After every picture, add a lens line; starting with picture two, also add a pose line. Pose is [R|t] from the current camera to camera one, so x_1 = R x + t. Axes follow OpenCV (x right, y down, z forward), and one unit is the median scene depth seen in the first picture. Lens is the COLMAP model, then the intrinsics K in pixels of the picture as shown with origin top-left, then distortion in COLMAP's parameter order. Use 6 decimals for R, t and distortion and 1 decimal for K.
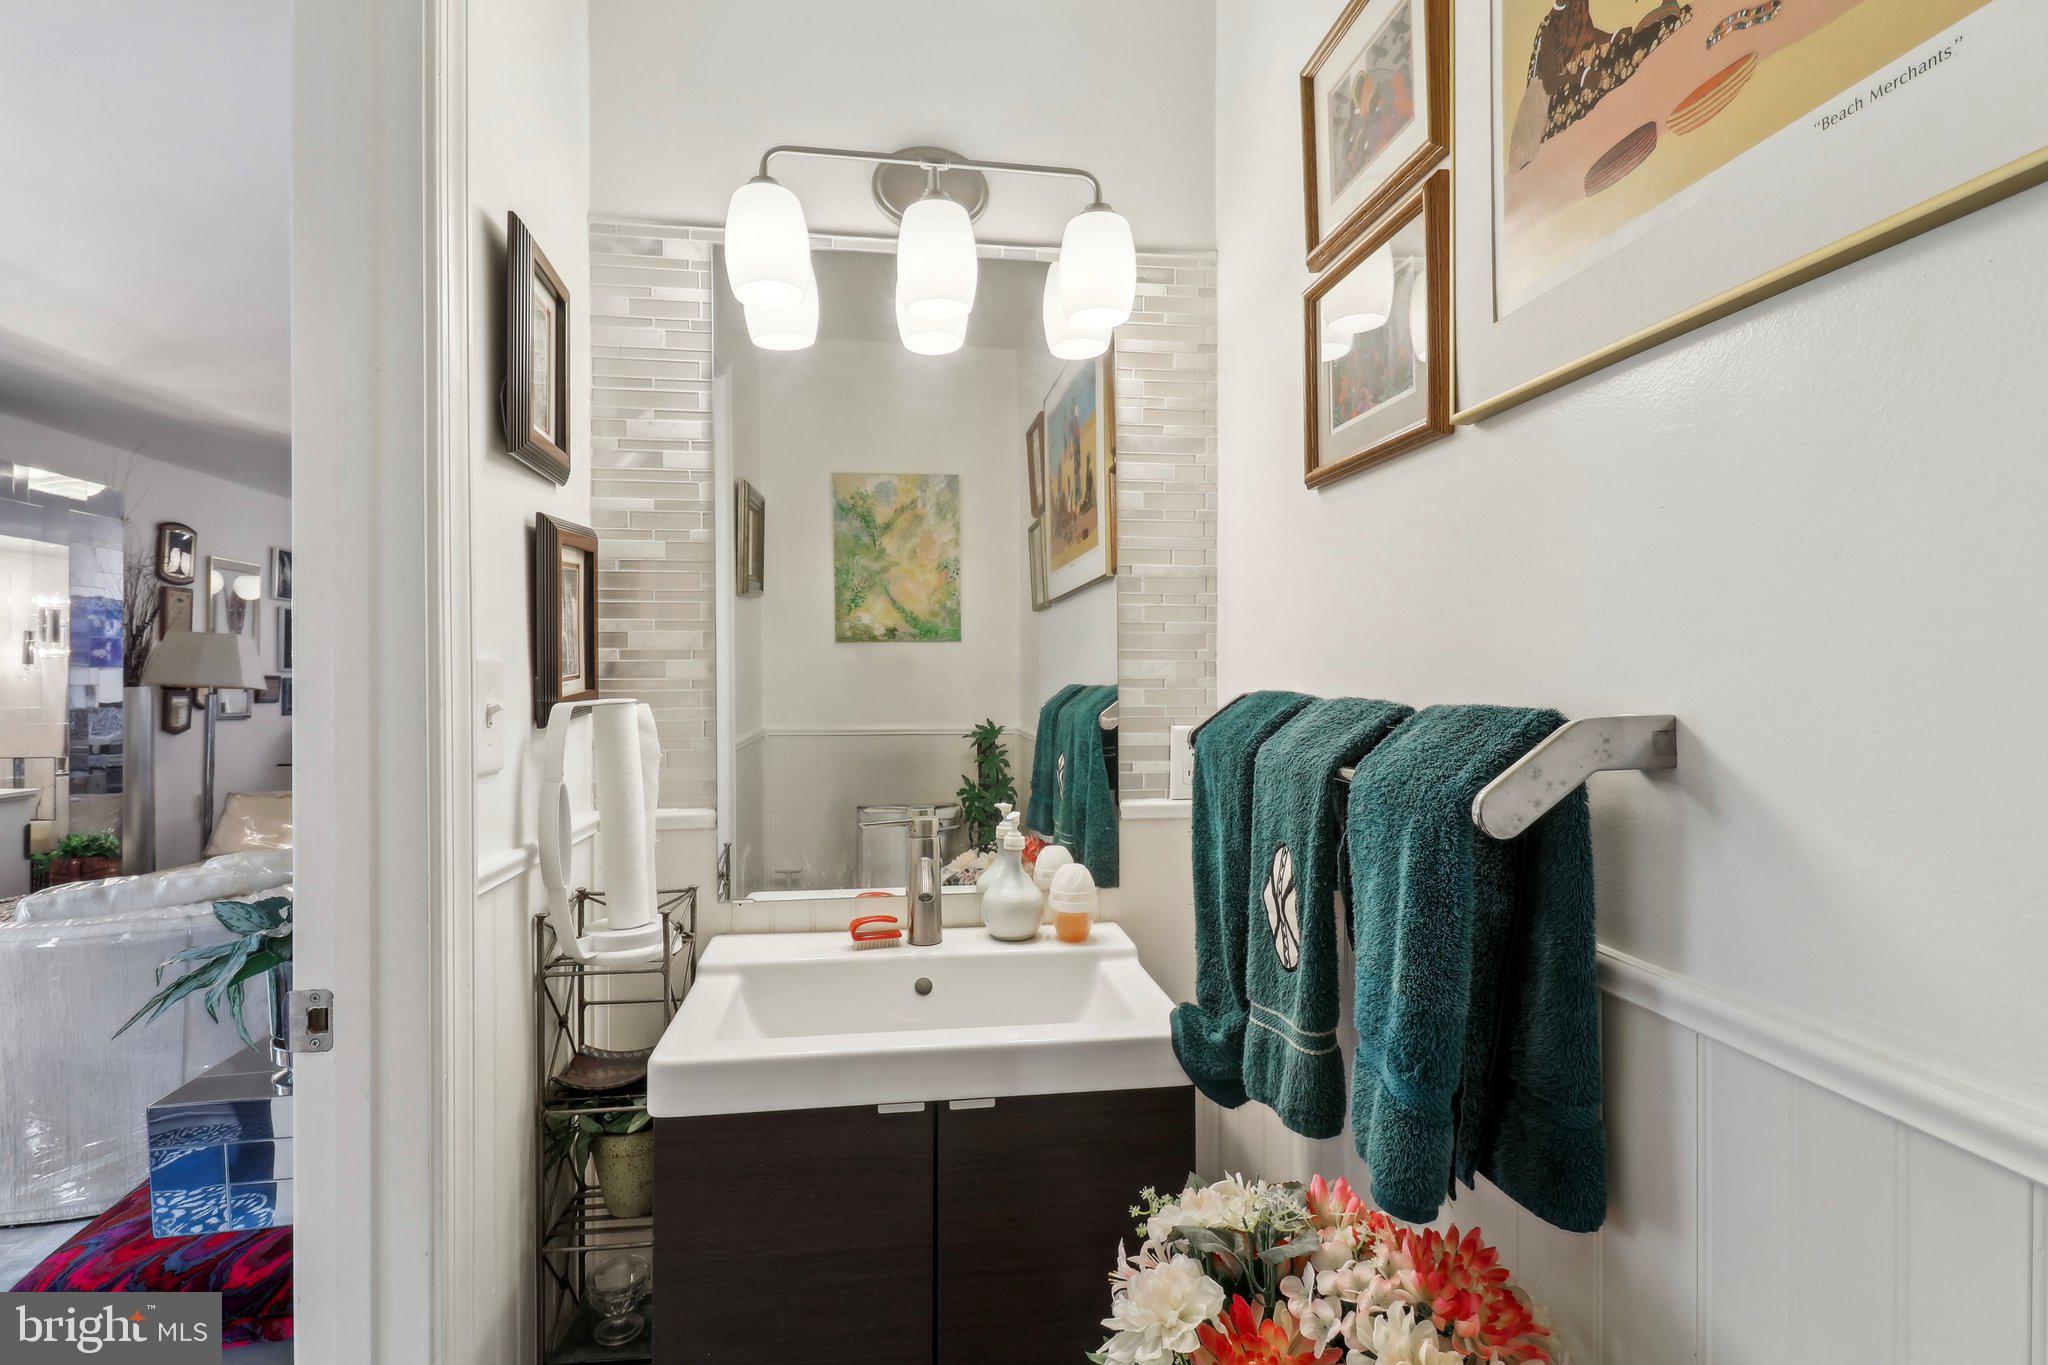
lens RADIAL K [[954.6, 0, 1018.9], [0, 954.6, 671.8], [0, 0, 1]] dist [0.021766, -0.011677]
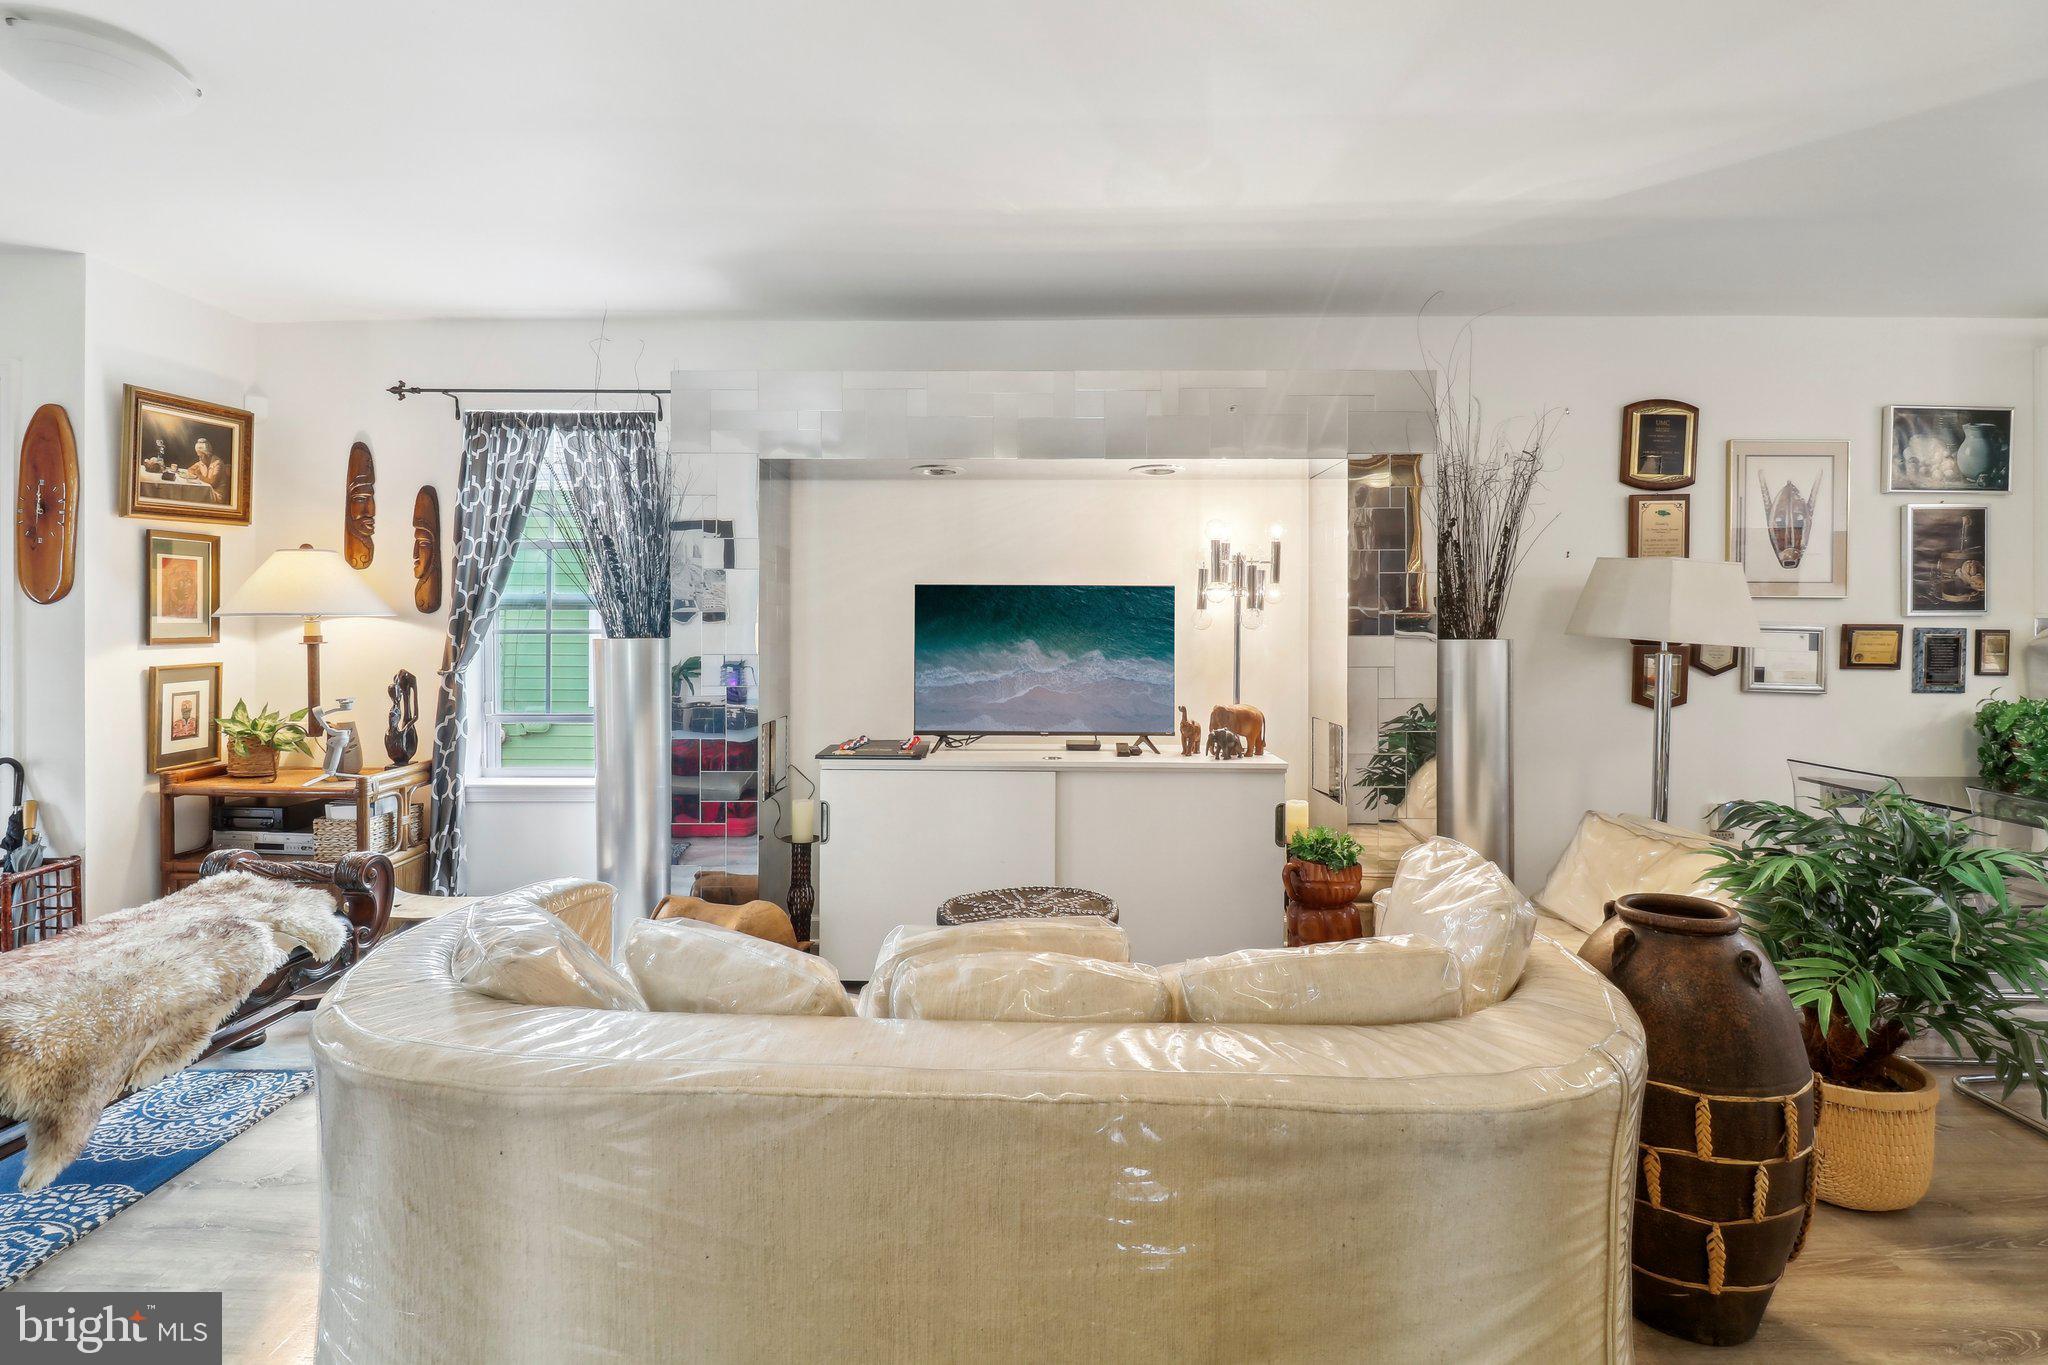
lens RADIAL K [[954.1, 0, 1025.0], [0, 954.1, 632.0], [0, 0, 1]] dist [0.003647, -0.010966]
pose [[-0.151835, 0.006584, -0.988384, -0.139823], [0.003736, 0.999974, 0.006087, 0.003411], [0.988399, -0.002769, -0.151856, 0.650968]]
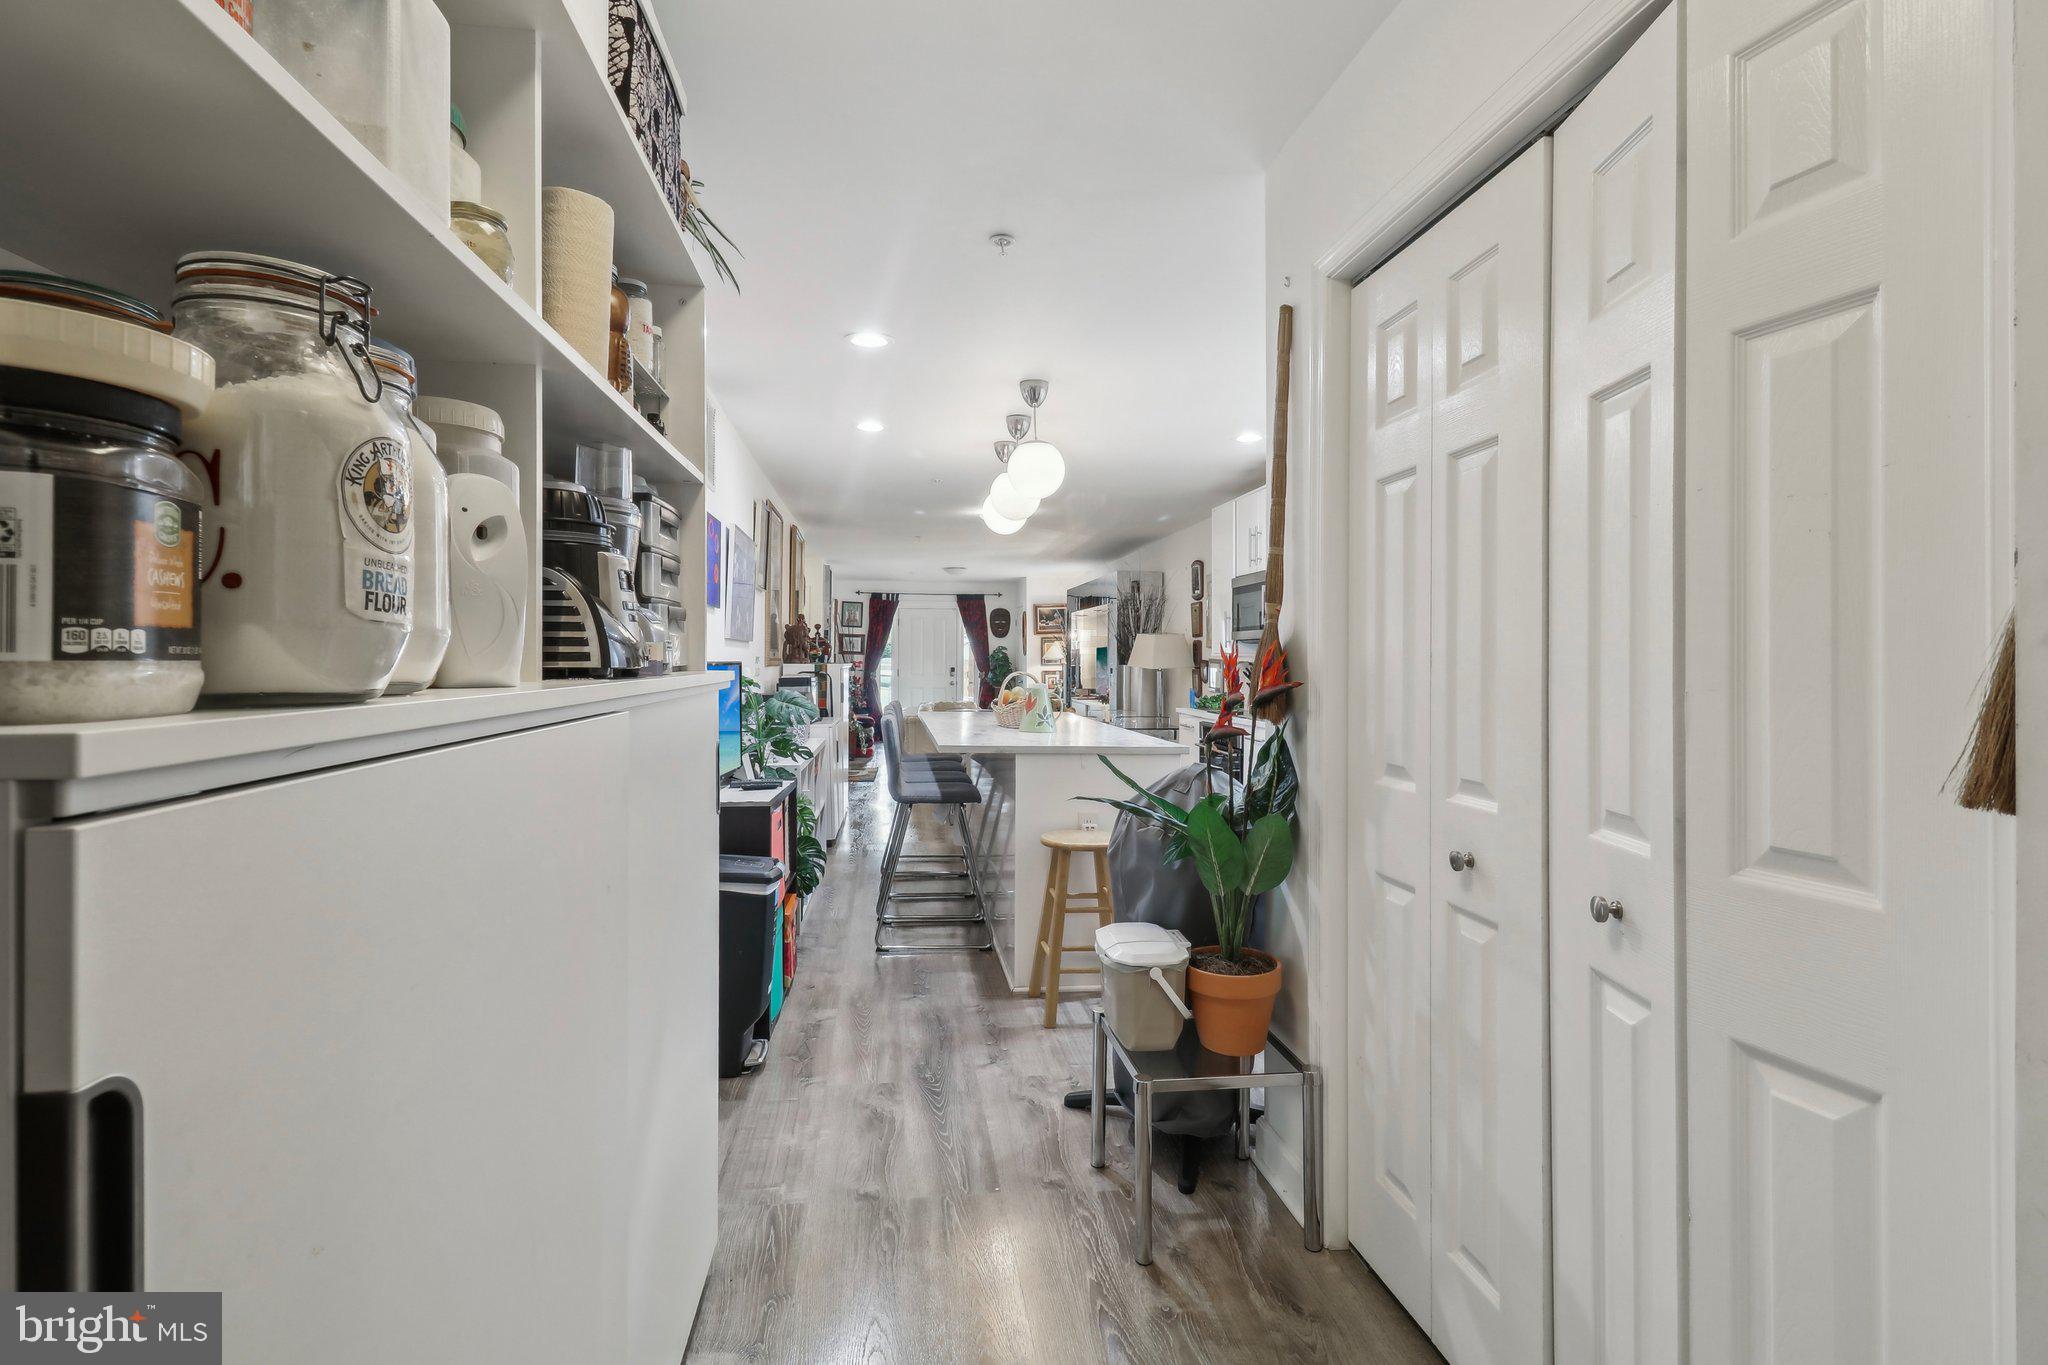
lens RADIAL K [[954.6, 0, 1018.9], [0, 954.6, 671.8], [0, 0, 1]] dist [0.021766, -0.011677]
pose [[-0.999964, -0.007428, 0.003995, -0.588699], [-0.007403, 0.999954, 0.006147, 0.015951], [-0.004040, 0.006117, -0.999973, 2.498138]]
